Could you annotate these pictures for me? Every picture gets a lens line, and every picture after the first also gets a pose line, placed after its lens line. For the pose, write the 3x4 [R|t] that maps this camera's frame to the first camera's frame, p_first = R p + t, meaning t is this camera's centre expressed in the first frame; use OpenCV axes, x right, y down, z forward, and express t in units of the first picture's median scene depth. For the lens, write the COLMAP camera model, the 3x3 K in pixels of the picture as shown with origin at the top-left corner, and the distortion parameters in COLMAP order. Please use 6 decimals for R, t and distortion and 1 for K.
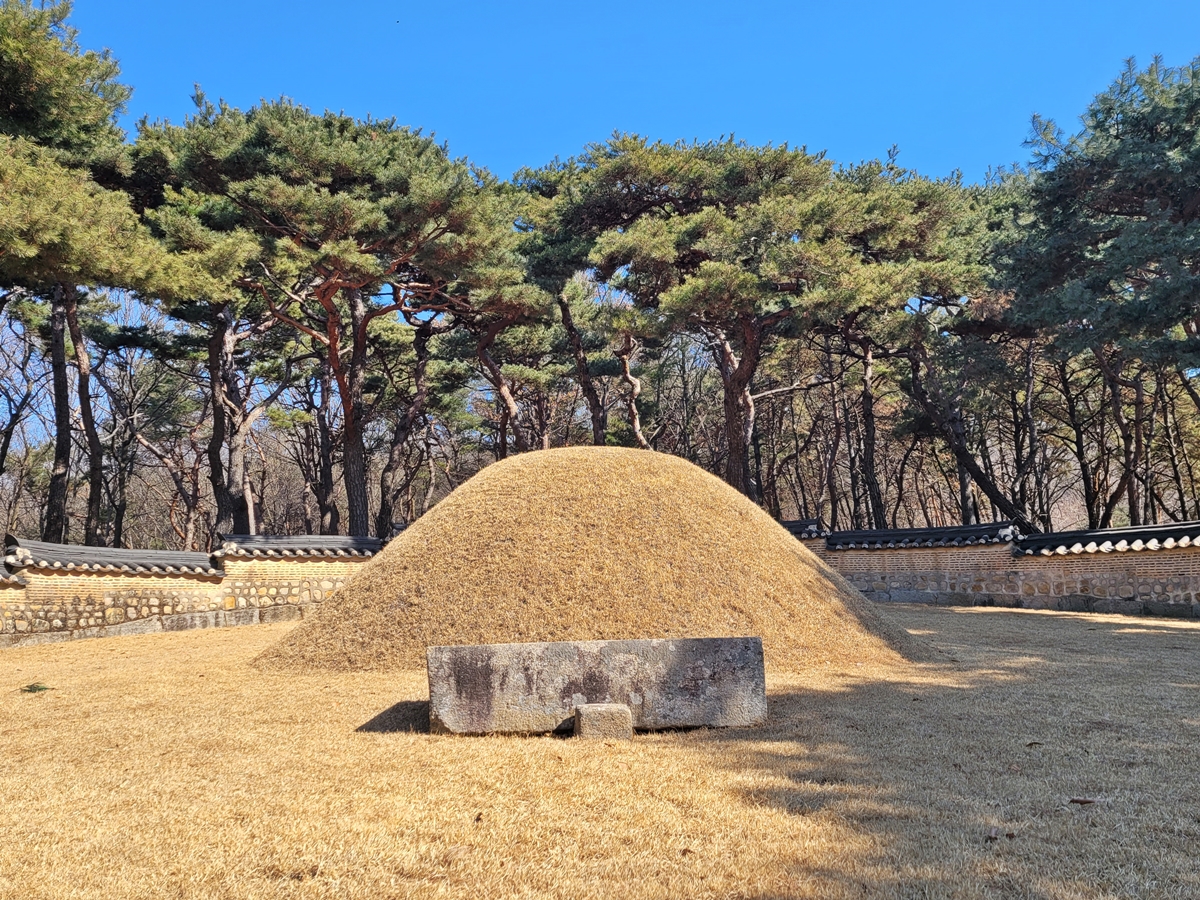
lens RADIAL K [[1058.0, 0, 611.5], [0, 1058.0, 444.8], [0, 0, 1]] dist [0.056596, 0.006132]
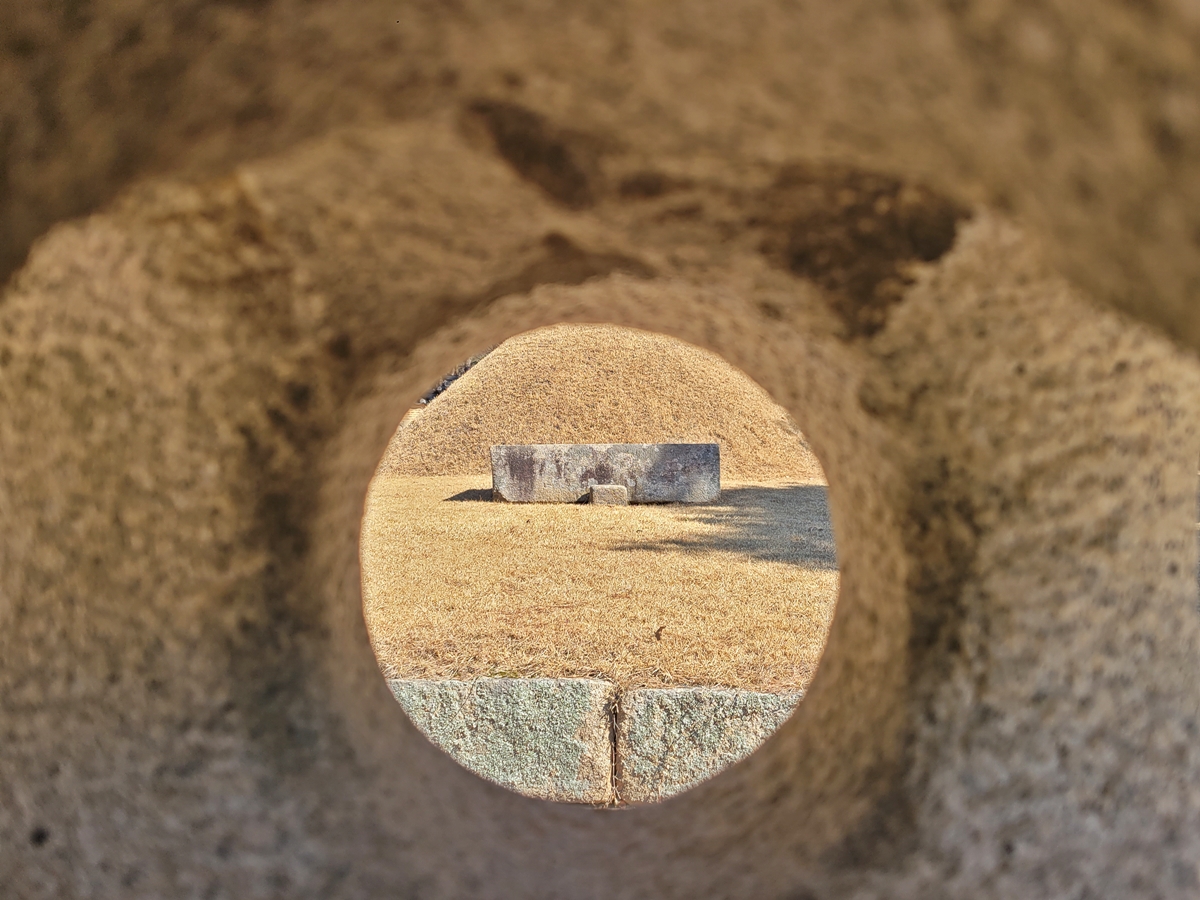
lens RADIAL K [[1058.0, 0, 601.1], [0, 1058.0, 453.9], [0, 0, 1]] dist [0.056596, 0.006132]
pose [[0.998841, 0.017638, -0.044793, 0.046170], [-0.011243, 0.990200, 0.139200, -0.005038], [0.046809, -0.138535, 0.989251, -0.448927]]
